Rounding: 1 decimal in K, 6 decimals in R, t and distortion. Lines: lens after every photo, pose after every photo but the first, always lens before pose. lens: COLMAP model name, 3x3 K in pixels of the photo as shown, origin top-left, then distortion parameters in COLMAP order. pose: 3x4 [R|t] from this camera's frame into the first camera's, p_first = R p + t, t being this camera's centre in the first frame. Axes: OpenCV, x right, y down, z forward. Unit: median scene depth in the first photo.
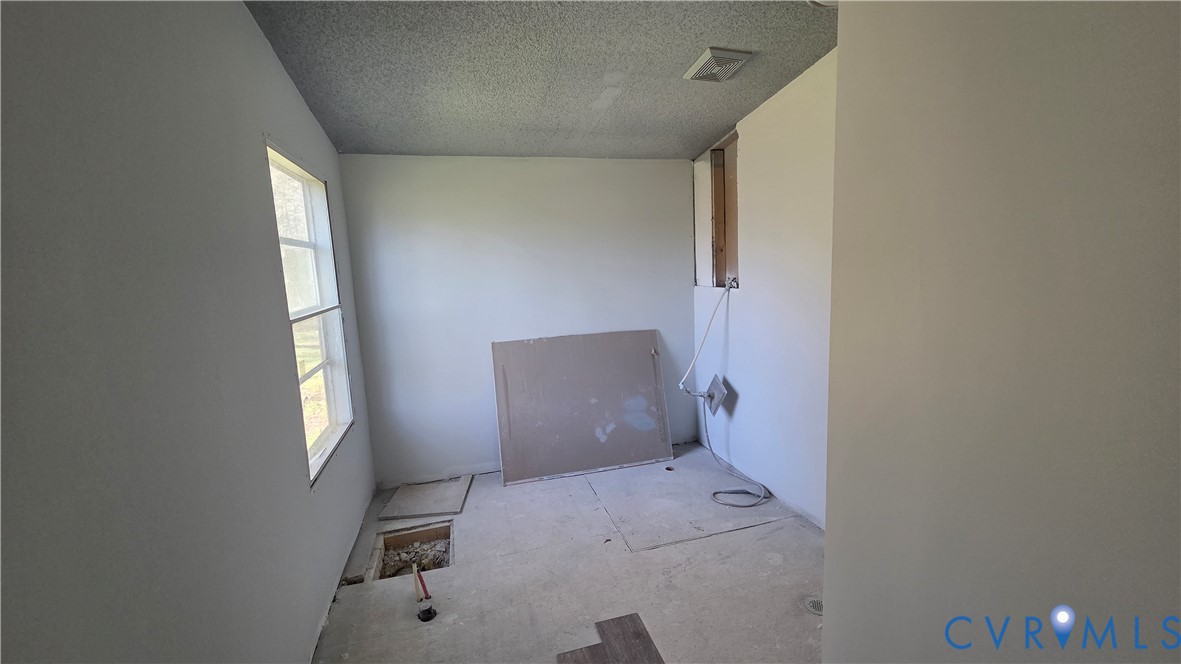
lens RADIAL K [[483.4, 0, 592.8], [0, 483.4, 334.0], [0, 0, 1]] dist [0.019327, -0.000031]
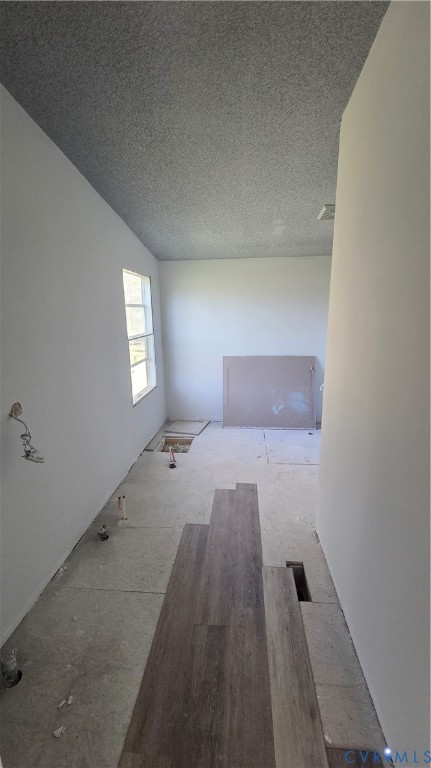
lens RADIAL K [[314.4, 0, 215.5], [0, 314.4, 384.0], [0, 0, 1]] dist [0.019327, -0.000031]
pose [[0.932971, 0.107661, -0.343474, 0.245220], [-0.075263, 0.991477, 0.106343, -0.004045], [0.351996, -0.073364, 0.933122, -0.239780]]
